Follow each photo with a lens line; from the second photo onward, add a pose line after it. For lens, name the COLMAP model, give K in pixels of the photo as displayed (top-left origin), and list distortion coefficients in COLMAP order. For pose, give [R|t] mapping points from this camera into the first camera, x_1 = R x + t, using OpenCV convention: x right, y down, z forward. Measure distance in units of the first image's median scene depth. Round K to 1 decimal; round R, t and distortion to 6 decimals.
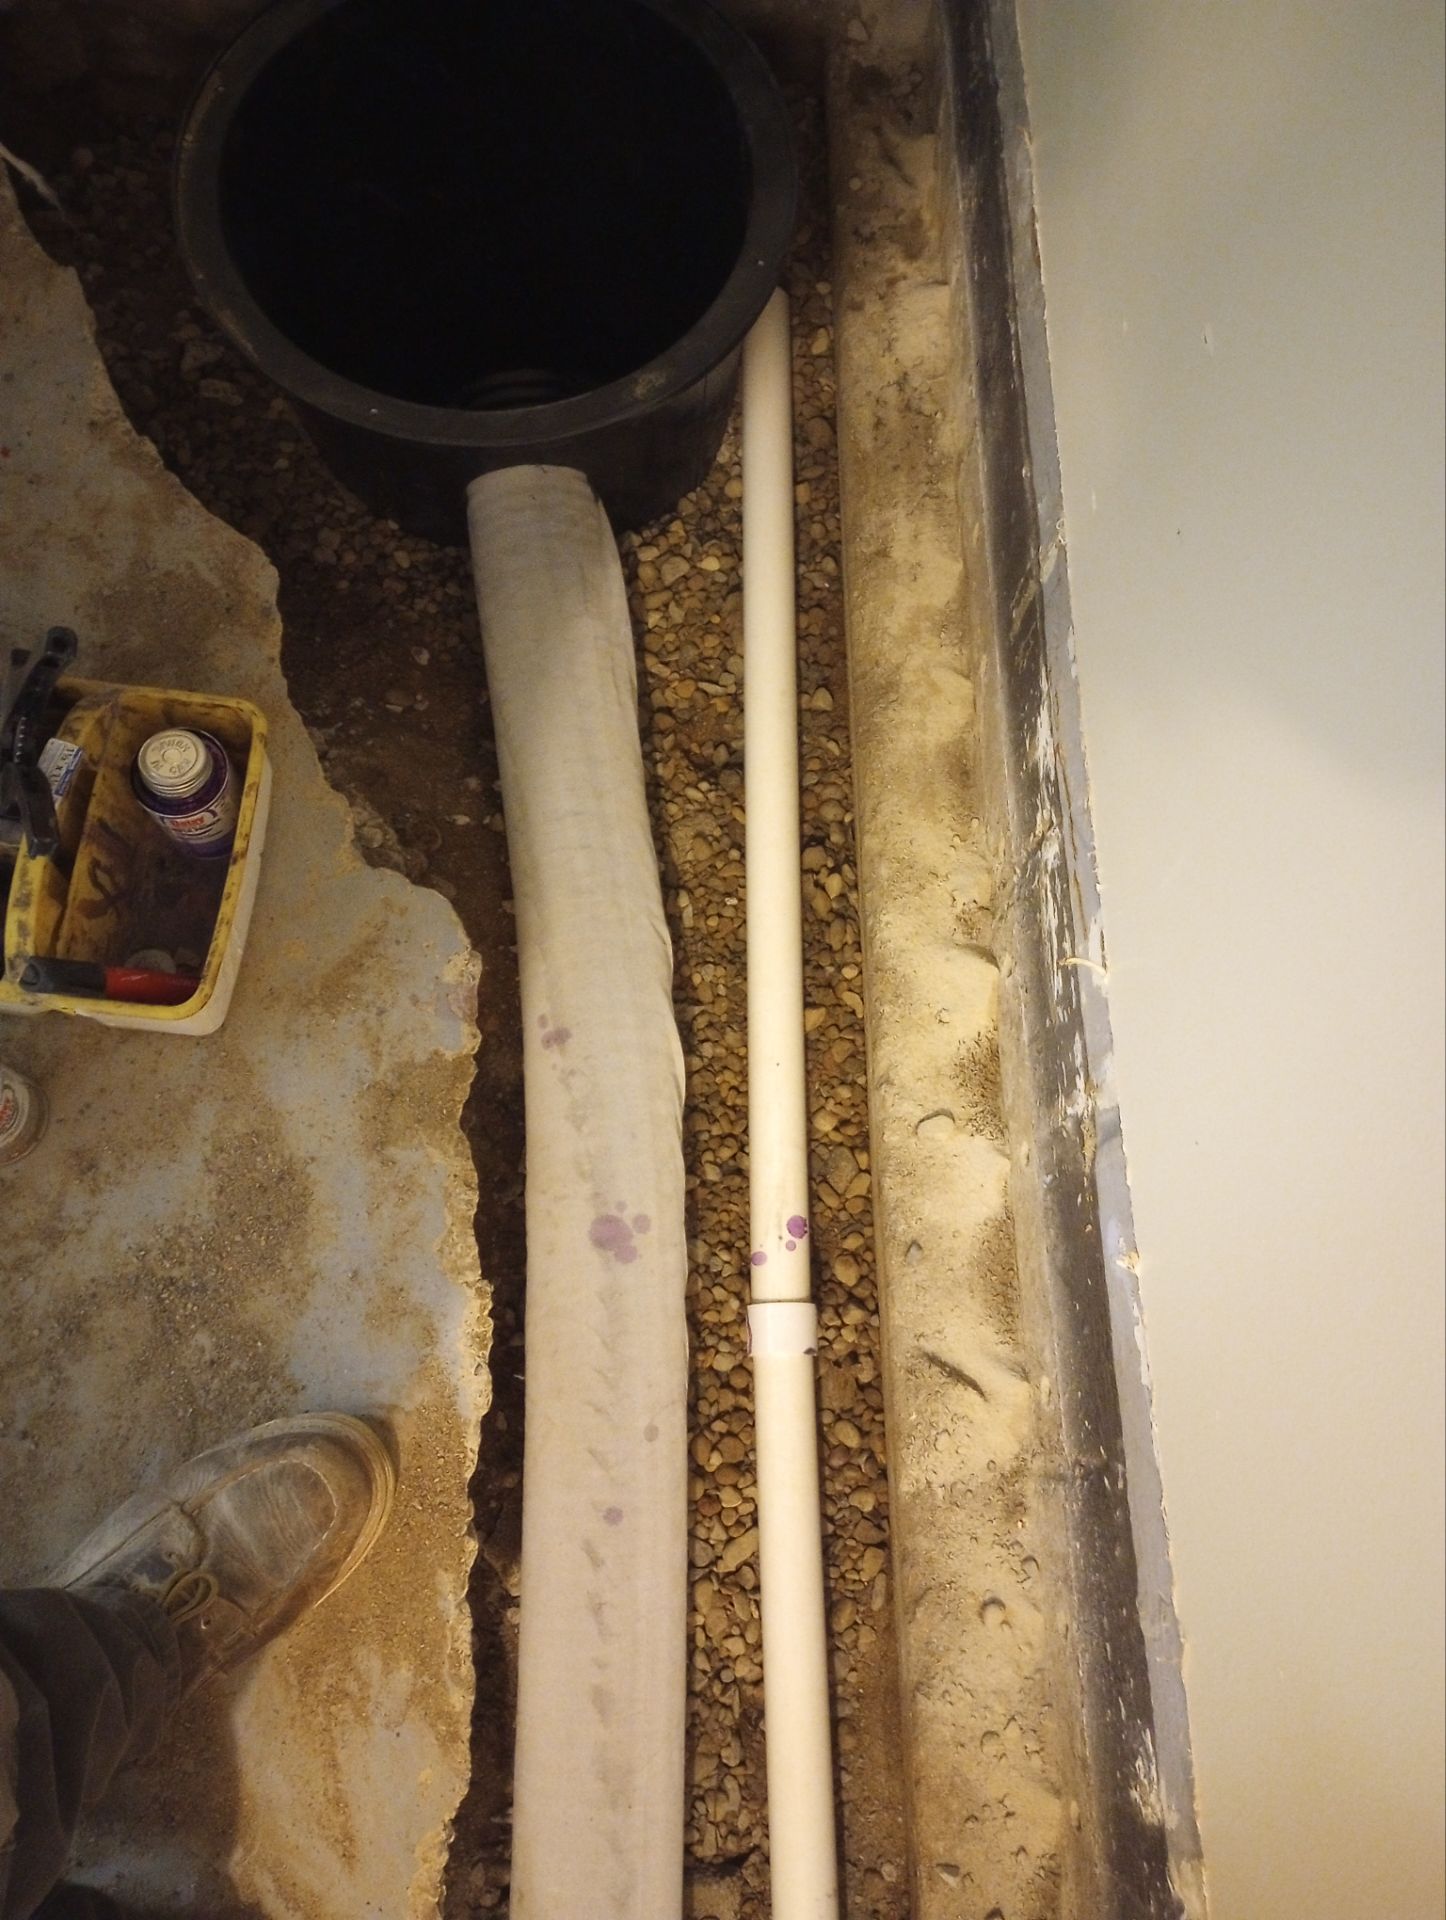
lens RADIAL K [[1580.3, 0, 723.0], [0, 1580.3, 960.0], [0, 0, 1]] dist [0.056247, -0.080239]
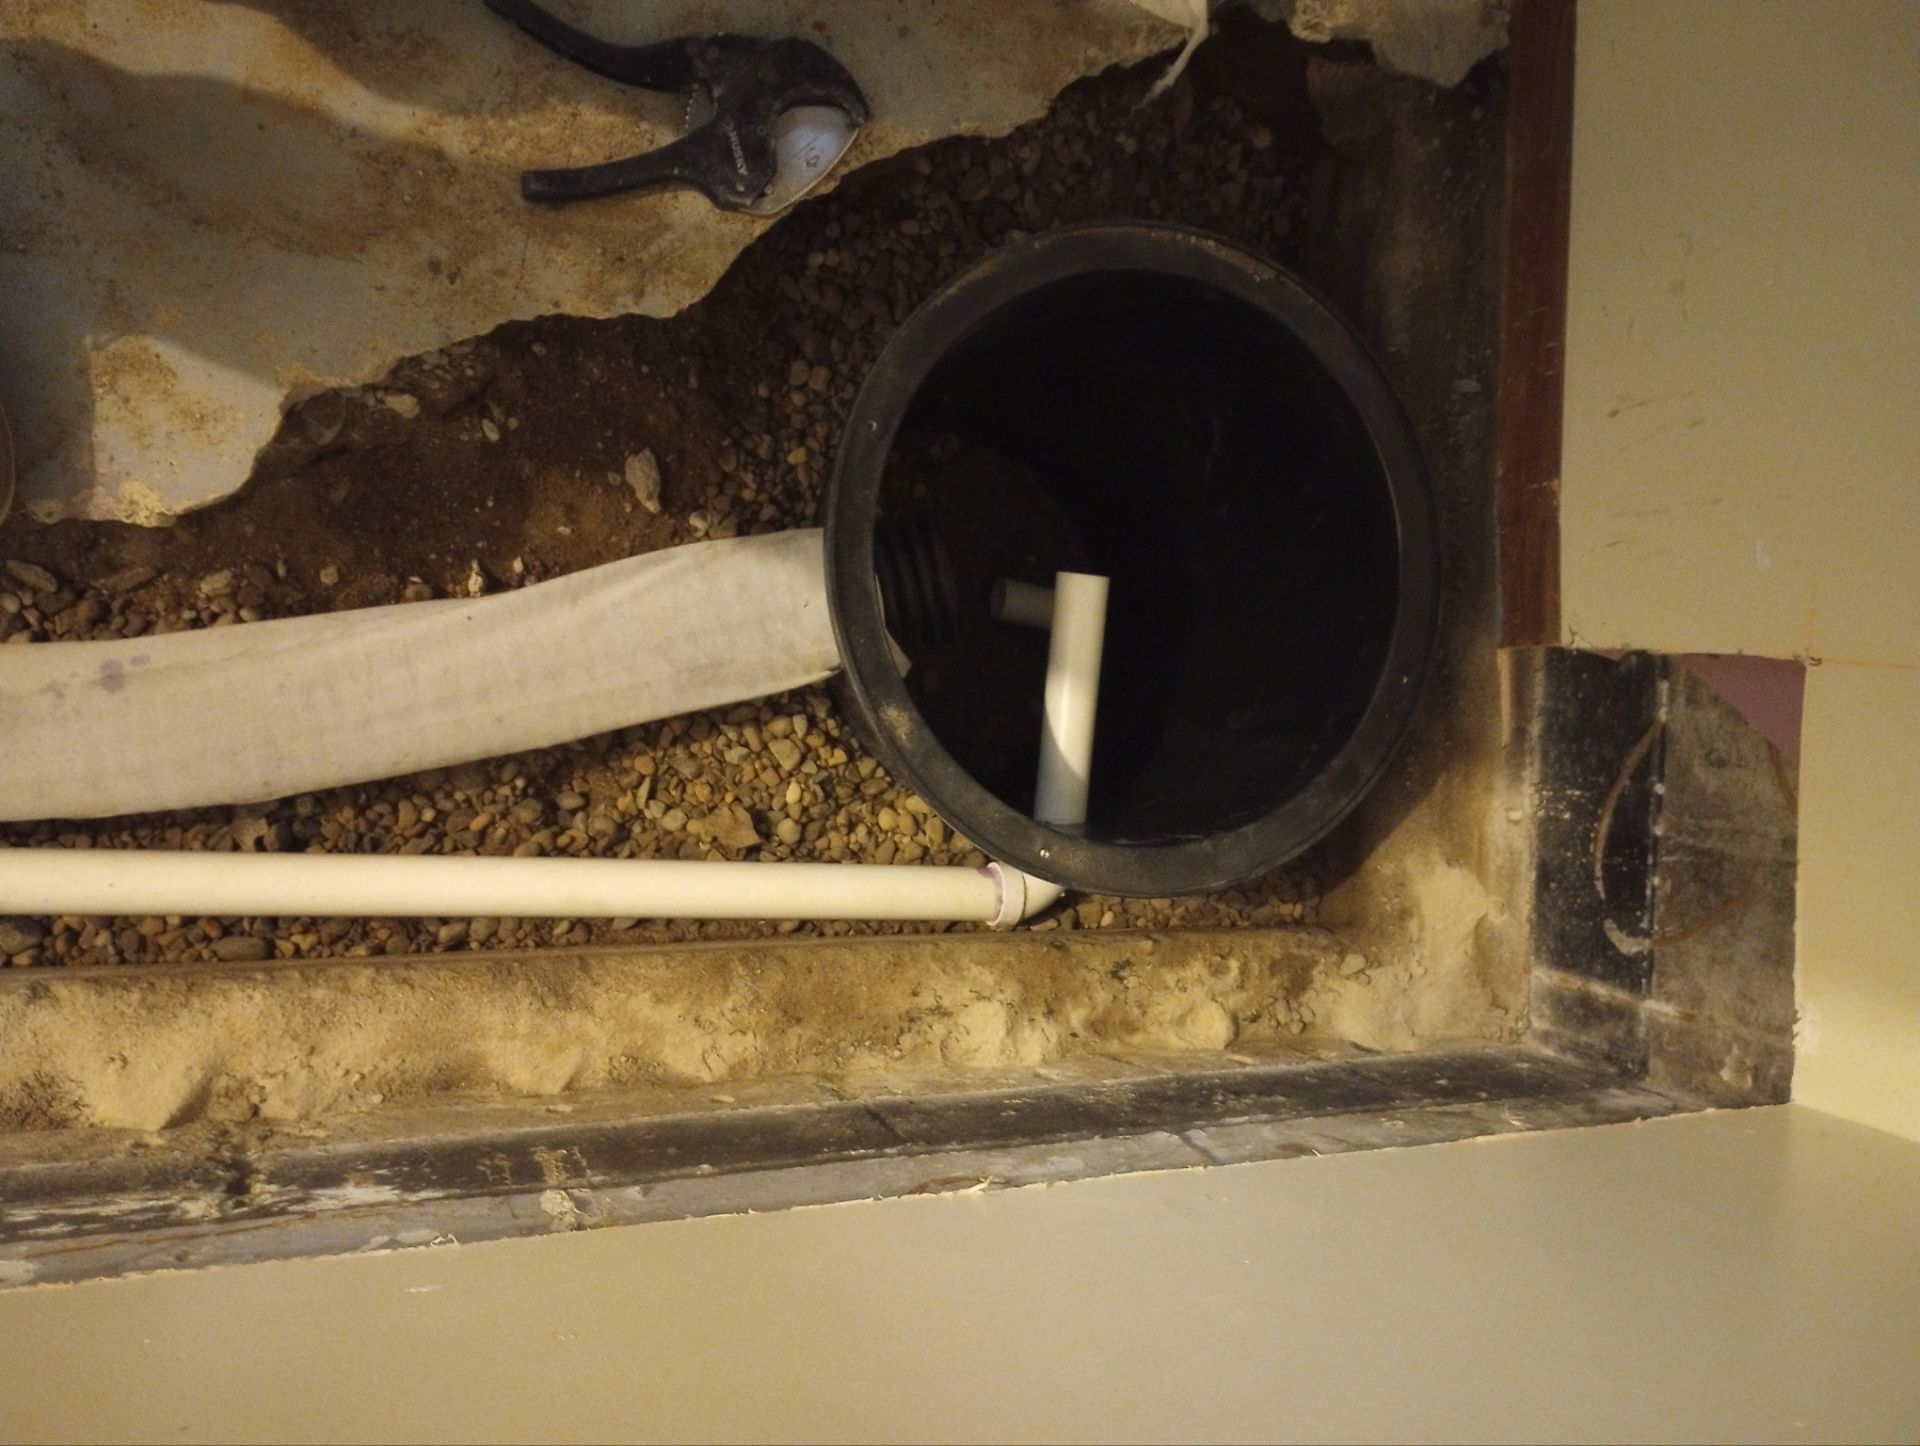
lens RADIAL K [[1580.3, 0, 960.0], [0, 1580.3, 723.0], [0, 0, 1]] dist [0.056247, -0.080239]
pose [[-0.024170, 0.999307, -0.028318, -0.027795], [-0.997675, -0.025917, -0.063029, -0.322931], [-0.063719, 0.026729, 0.997610, 0.095537]]
